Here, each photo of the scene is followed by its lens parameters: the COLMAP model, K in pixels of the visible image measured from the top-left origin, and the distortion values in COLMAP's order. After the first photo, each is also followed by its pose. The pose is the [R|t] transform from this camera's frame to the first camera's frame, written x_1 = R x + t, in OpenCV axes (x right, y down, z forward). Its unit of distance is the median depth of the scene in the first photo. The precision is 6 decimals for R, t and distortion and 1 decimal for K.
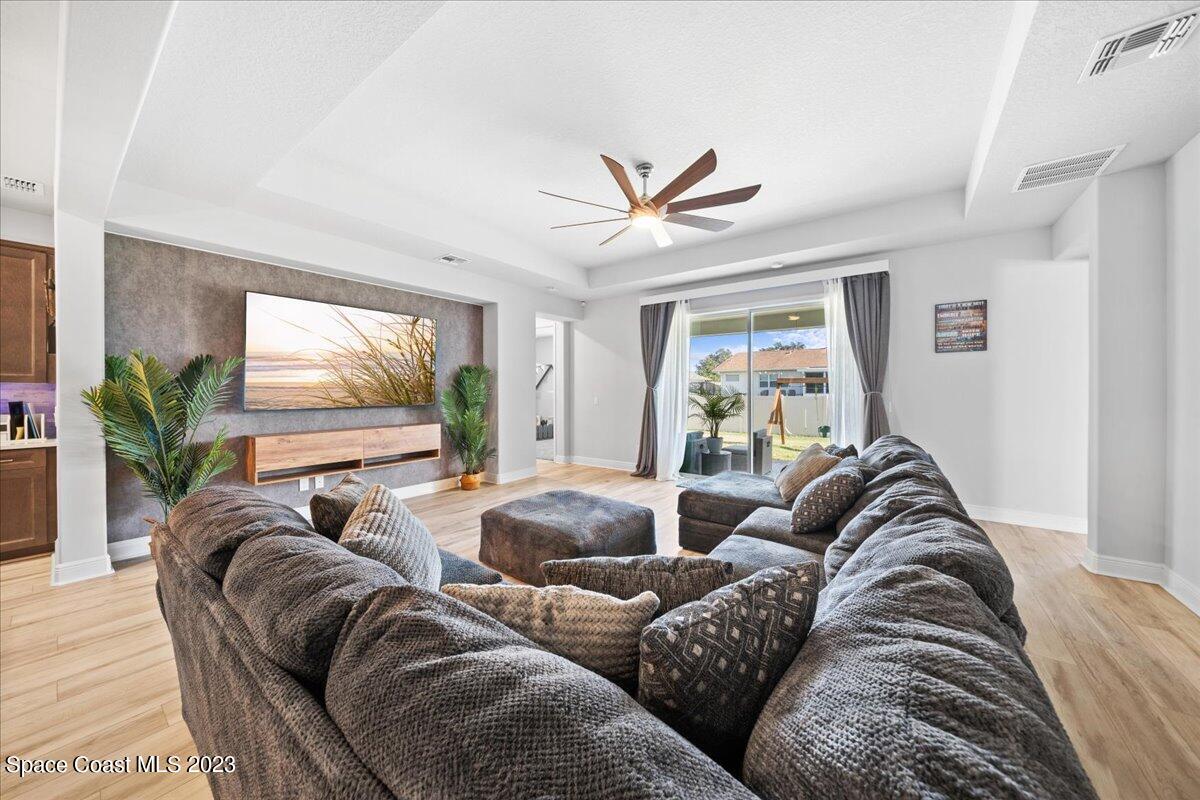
lens RADIAL K [[408.0, 0, 602.2], [0, 408.0, 392.5], [0, 0, 1]] dist [0.001194, 0.000036]
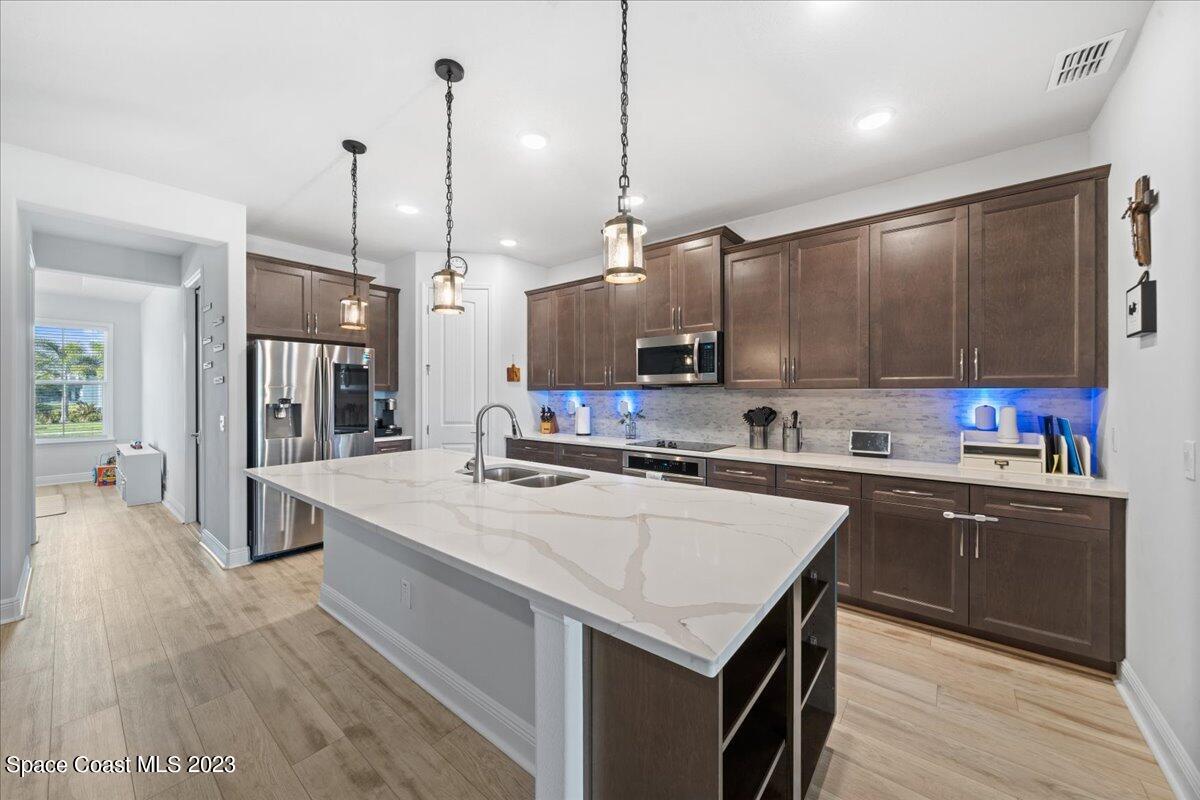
lens RADIAL K [[434.6, 0, 594.2], [0, 434.6, 392.4], [0, 0, 1]] dist [-0.005897, 0.000582]
pose [[-0.058092, -0.005098, -0.998298, -0.673918], [-0.006797, 0.999966, -0.004711, -0.008596], [0.998288, 0.006512, -0.058125, 0.286335]]
